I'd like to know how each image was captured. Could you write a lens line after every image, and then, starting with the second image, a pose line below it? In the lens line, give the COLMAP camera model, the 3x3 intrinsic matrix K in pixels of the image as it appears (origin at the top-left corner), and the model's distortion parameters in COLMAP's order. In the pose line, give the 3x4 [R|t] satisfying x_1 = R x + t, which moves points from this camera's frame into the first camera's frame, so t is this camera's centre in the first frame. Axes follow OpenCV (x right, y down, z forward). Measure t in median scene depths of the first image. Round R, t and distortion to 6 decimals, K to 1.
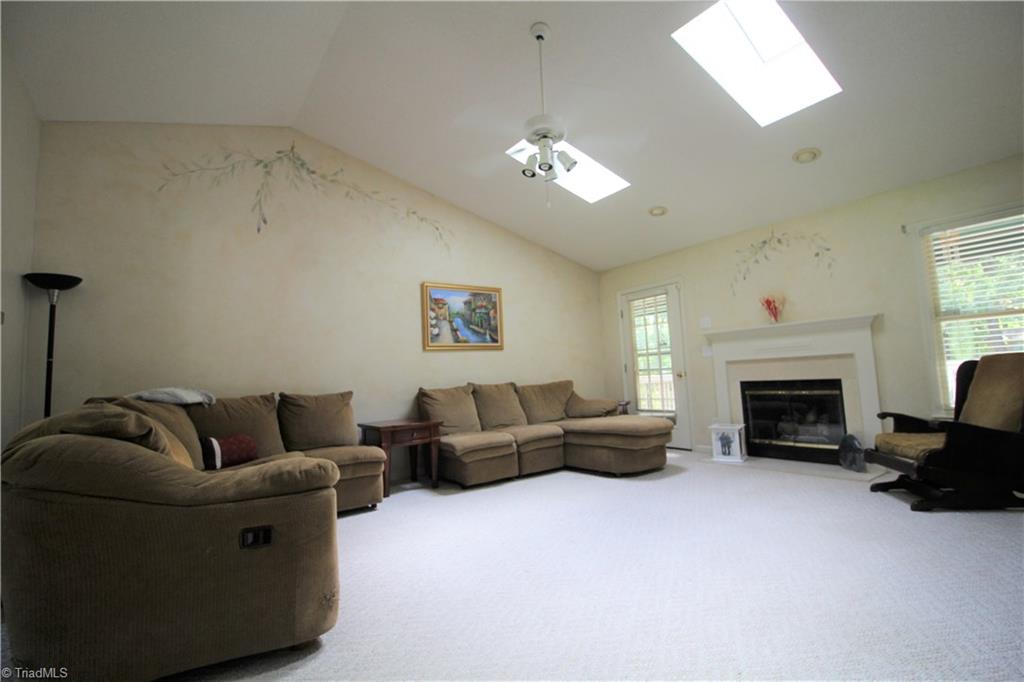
lens RADIAL K [[479.0, 0, 509.8], [0, 479.0, 339.9], [0, 0, 1]] dist [-0.007305, -0.006648]
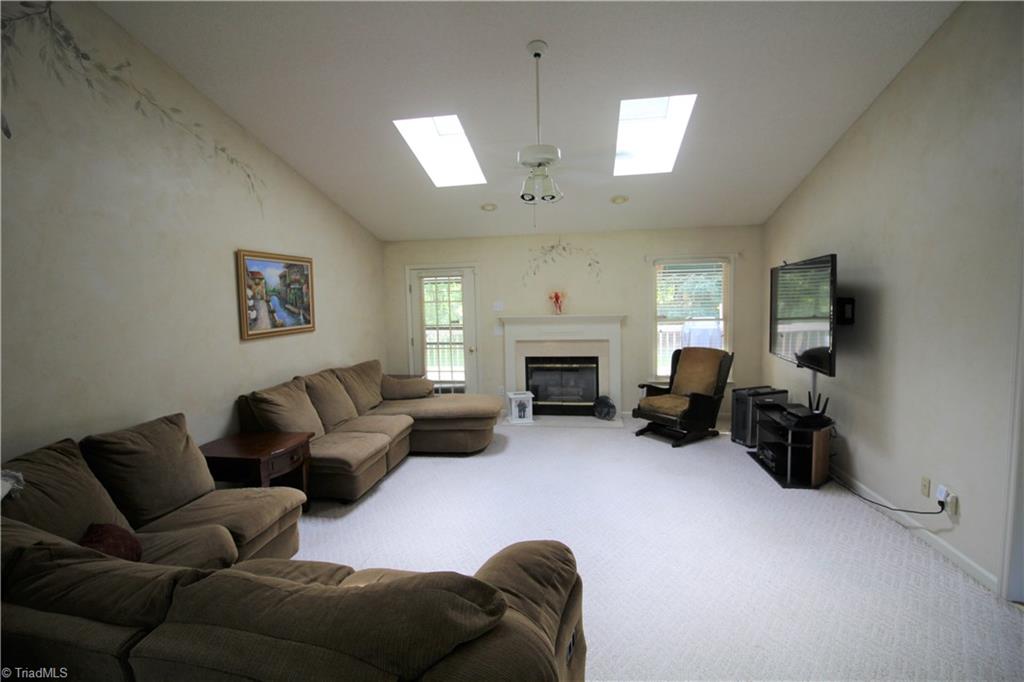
lens RADIAL K [[479.0, 0, 511.4], [0, 479.0, 341.1], [0, 0, 1]] dist [-0.007305, -0.006648]
pose [[0.706870, -0.036138, 0.706420, -0.414690], [-0.066479, 0.990879, 0.117211, -0.095766], [-0.704213, -0.129815, 0.698020, 0.163303]]
